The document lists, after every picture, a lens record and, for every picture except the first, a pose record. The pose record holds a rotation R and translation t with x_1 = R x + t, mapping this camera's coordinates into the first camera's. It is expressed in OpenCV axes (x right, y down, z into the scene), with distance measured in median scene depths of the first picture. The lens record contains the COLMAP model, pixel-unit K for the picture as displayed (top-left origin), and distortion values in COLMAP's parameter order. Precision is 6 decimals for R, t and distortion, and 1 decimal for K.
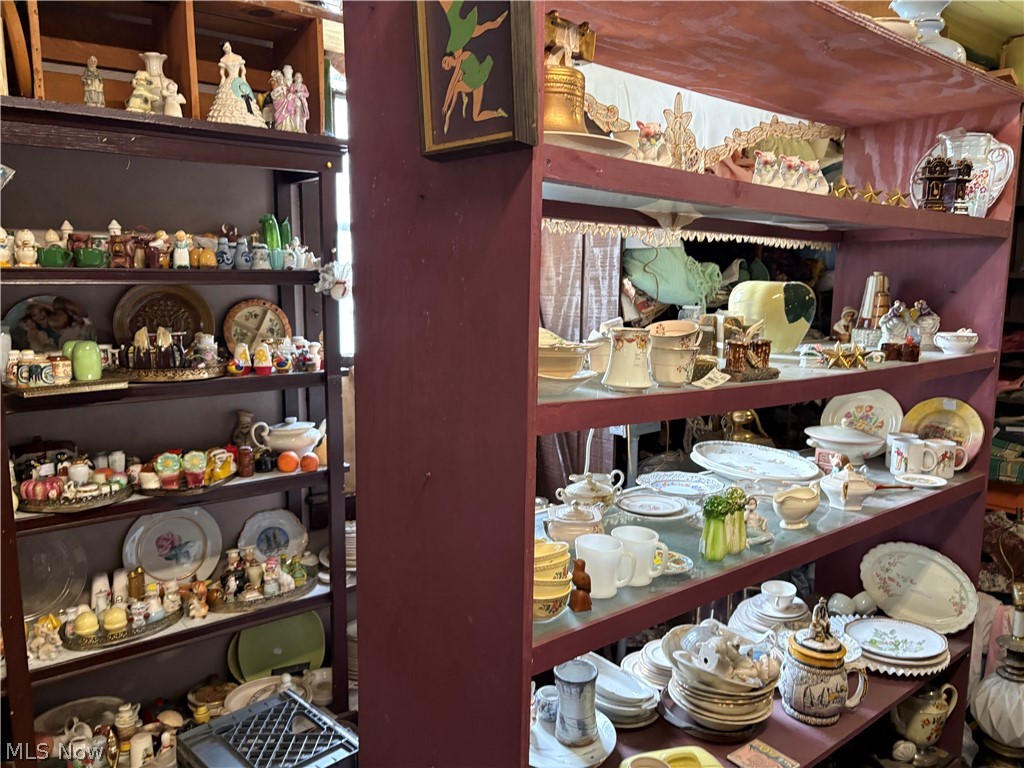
lens RADIAL K [[773.5, 0, 507.1], [0, 773.5, 390.3], [0, 0, 1]] dist [0.045115, -0.041203]
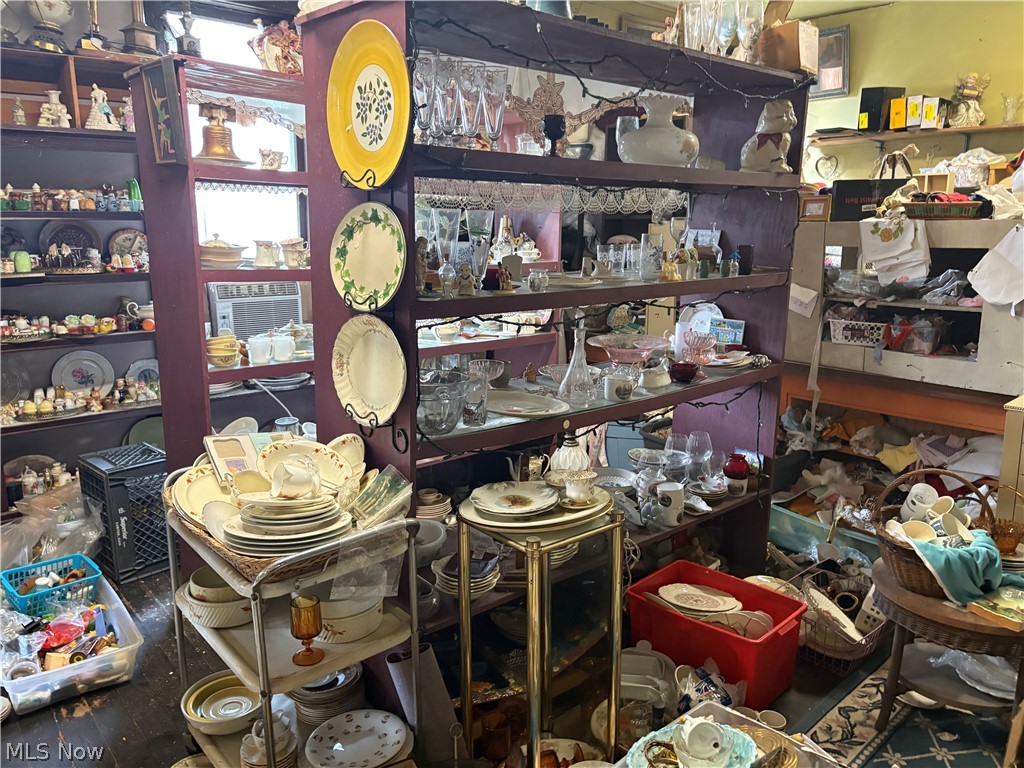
lens RADIAL K [[773.5, 0, 513.7], [0, 773.5, 379.8], [0, 0, 1]] dist [0.045115, -0.041203]
pose [[0.999490, -0.004975, 0.031532, 0.503514], [0.002910, 0.997867, 0.065216, 0.110540], [-0.031789, -0.065091, 0.997373, -0.804392]]
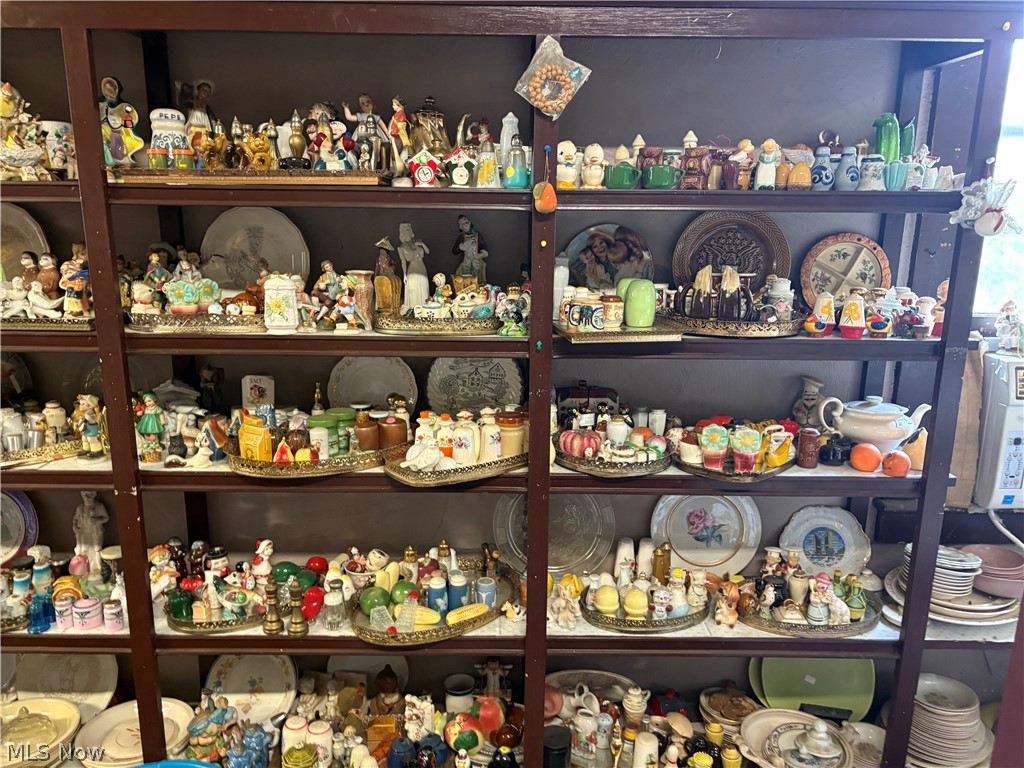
lens RADIAL K [[773.5, 0, 505.1], [0, 773.5, 386.6], [0, 0, 1]] dist [0.045115, -0.041203]
pose [[0.784583, 0.144477, -0.602956, -0.123312], [-0.096979, 0.989099, 0.110811, -0.024761], [0.612393, -0.028466, 0.790041, 0.224986]]
